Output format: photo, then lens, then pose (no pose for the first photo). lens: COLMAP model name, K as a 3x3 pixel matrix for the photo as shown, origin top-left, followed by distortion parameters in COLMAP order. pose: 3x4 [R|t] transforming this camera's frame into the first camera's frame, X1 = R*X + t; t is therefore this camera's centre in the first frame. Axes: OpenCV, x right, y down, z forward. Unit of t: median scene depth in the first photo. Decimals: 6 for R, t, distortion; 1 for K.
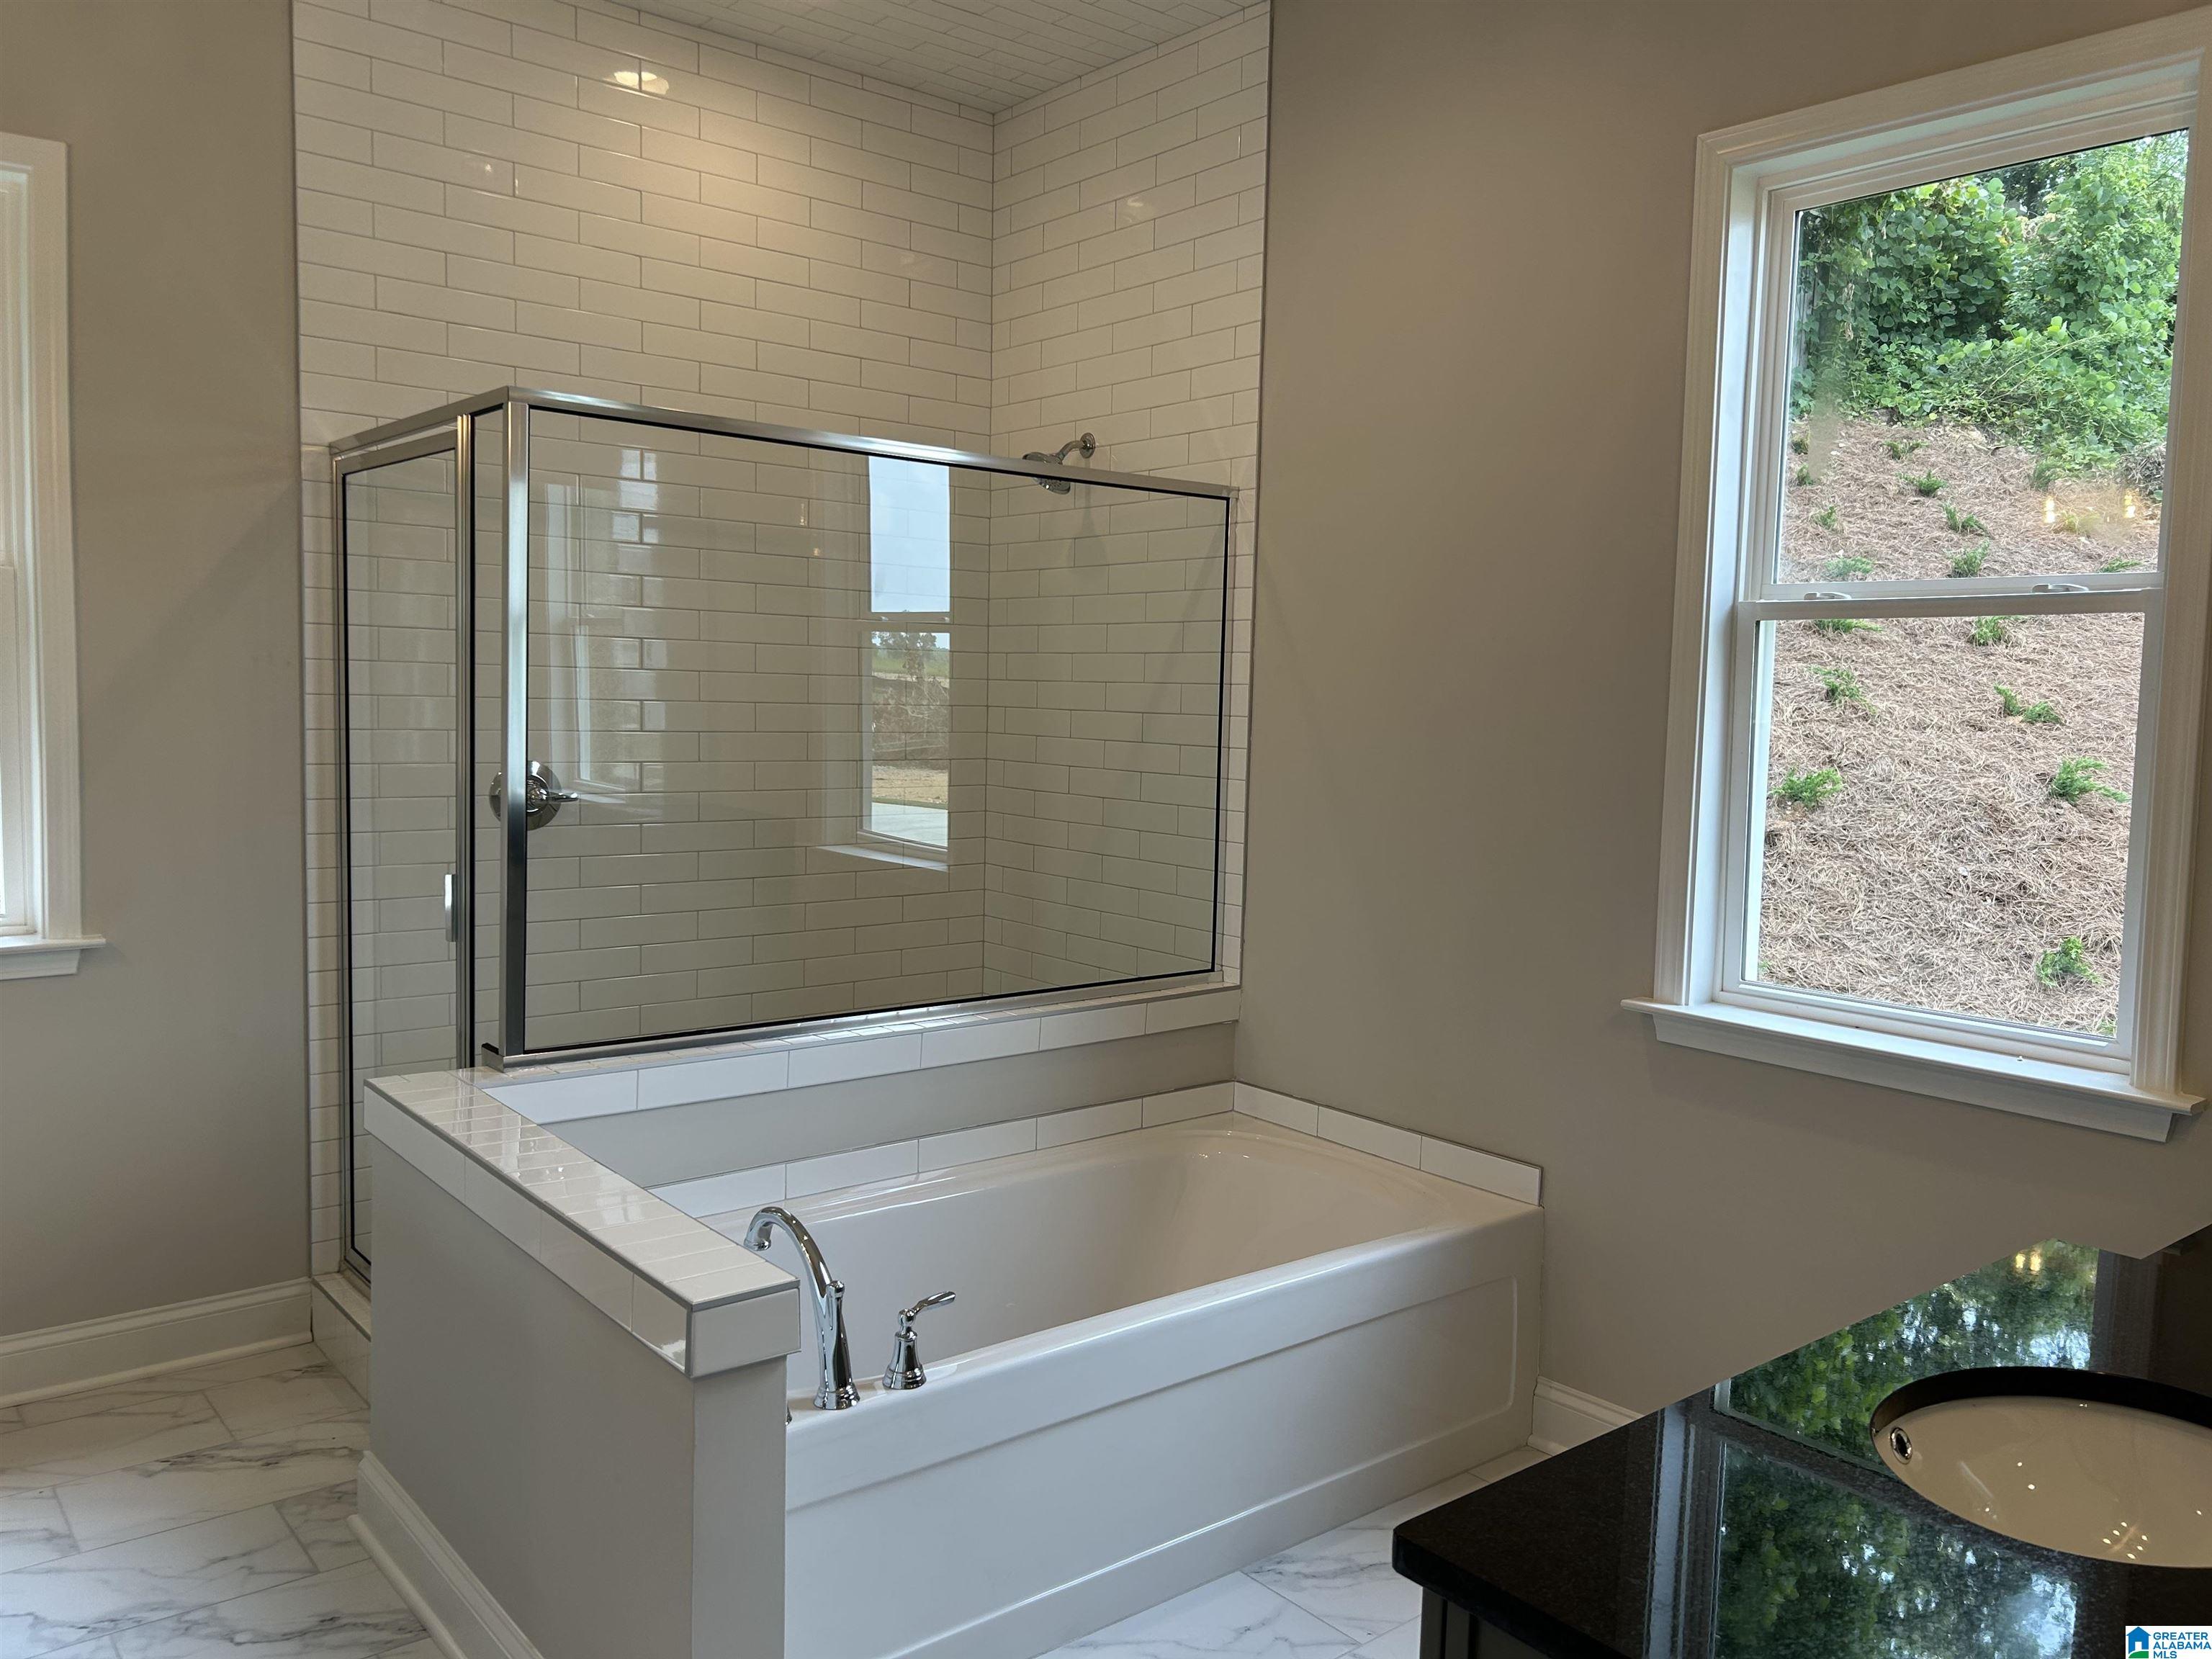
lens RADIAL K [[1669.0, 0, 1101.1], [0, 1669.0, 827.5], [0, 0, 1]] dist [0.042984, -0.053075]
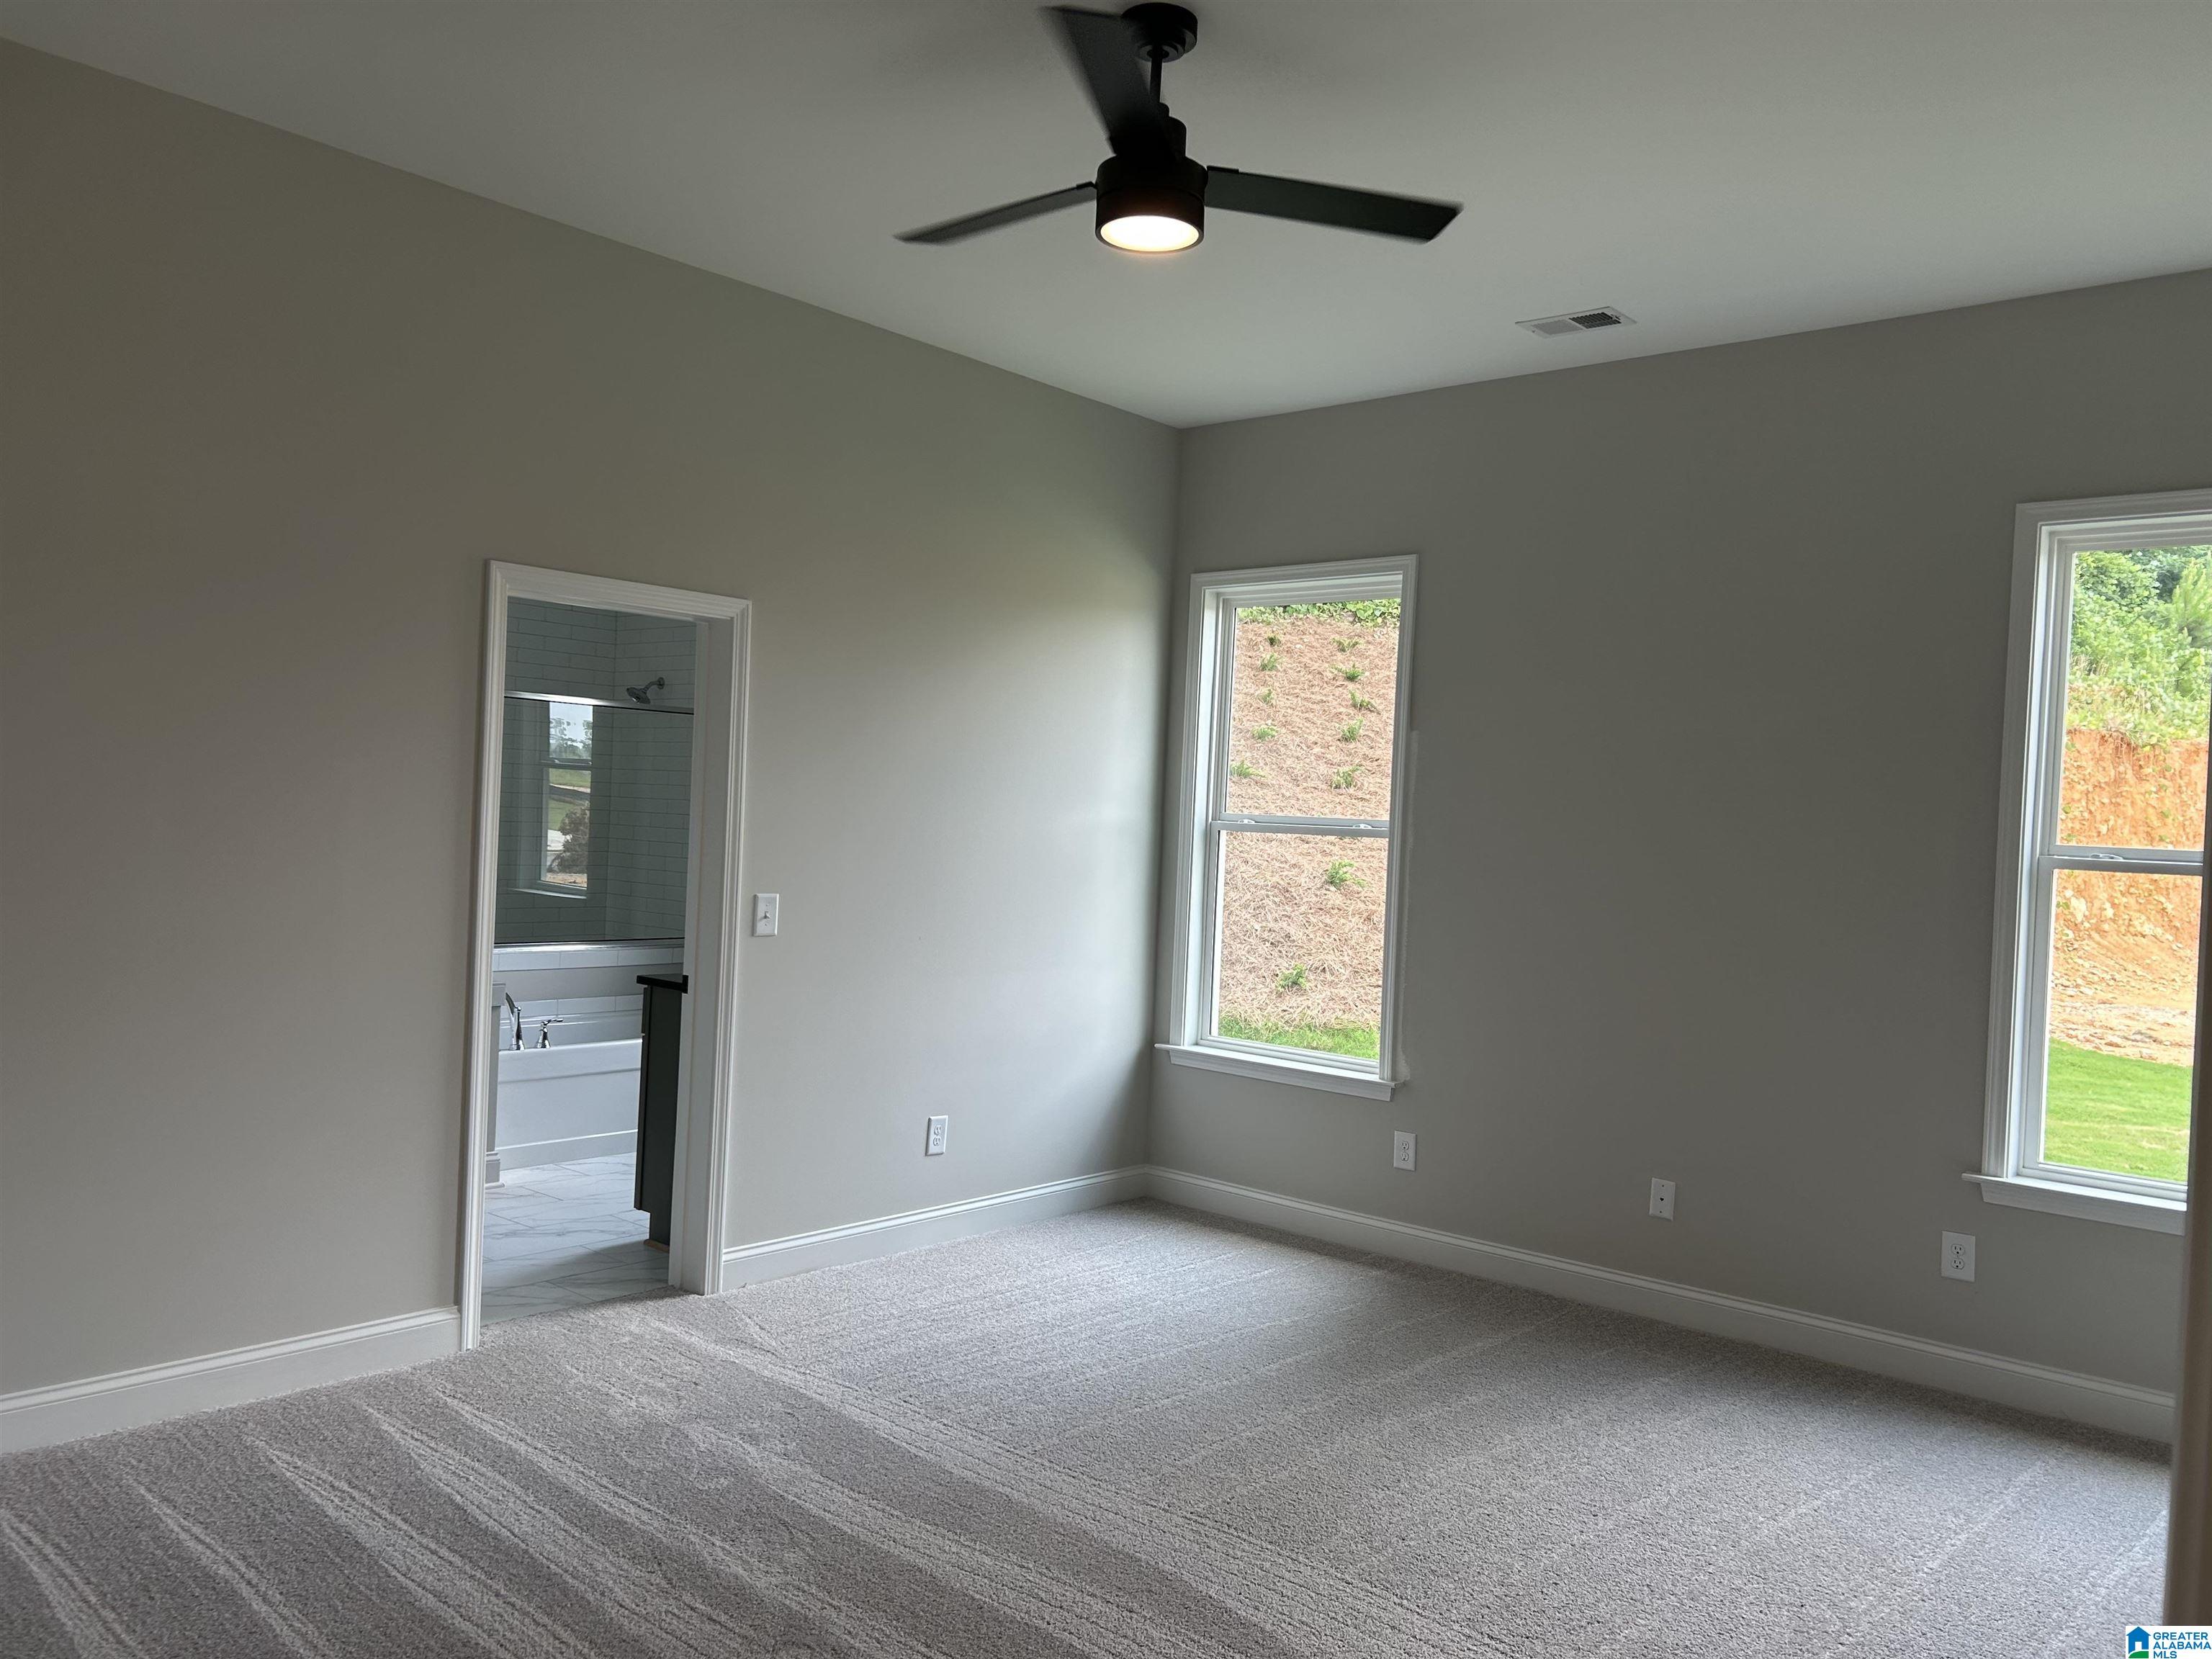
lens RADIAL K [[1669.0, 0, 1123.3], [0, 1669.0, 829.8], [0, 0, 1]] dist [0.042984, -0.053075]
pose [[0.983596, 0.012504, 0.179949, 0.095776], [0.000840, 0.997266, -0.073890, 0.051851], [-0.180381, 0.072829, 0.980897, -0.569352]]
